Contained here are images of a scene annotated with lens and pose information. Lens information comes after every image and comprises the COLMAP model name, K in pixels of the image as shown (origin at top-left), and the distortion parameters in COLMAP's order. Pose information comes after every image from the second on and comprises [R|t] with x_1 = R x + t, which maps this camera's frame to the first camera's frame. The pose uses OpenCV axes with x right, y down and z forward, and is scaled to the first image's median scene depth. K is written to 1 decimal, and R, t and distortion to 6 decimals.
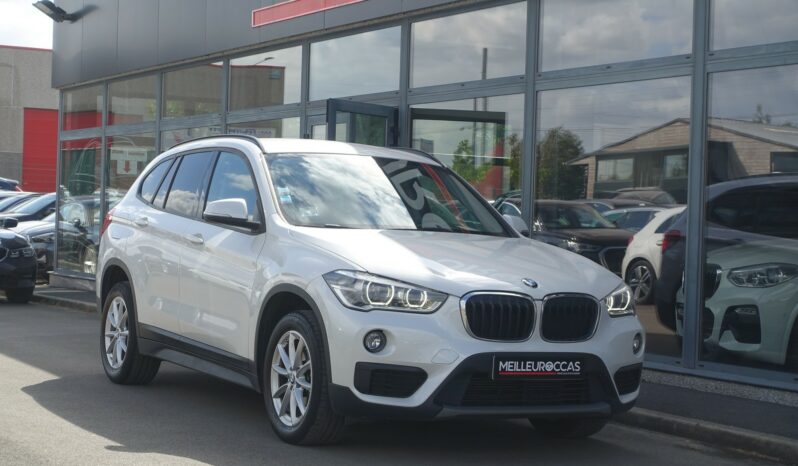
lens RADIAL K [[1738.1, 0, 399.0], [0, 1738.1, 233.0], [0, 0, 1]] dist [-0.097913, -0.055729]
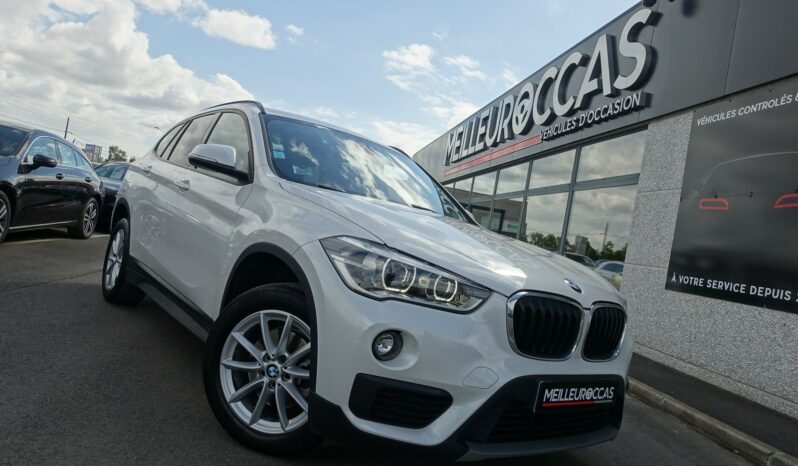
lens RADIAL K [[547.2, 0, 399.0], [0, 547.2, 233.0], [0, 0, 1]] dist [-0.004954, 0.001199]
pose [[0.973356, 0.144998, 0.177633, -0.054157], [-0.145981, 0.989258, -0.007596, 0.018537], [-0.176826, -0.018538, 0.984067, 0.774241]]
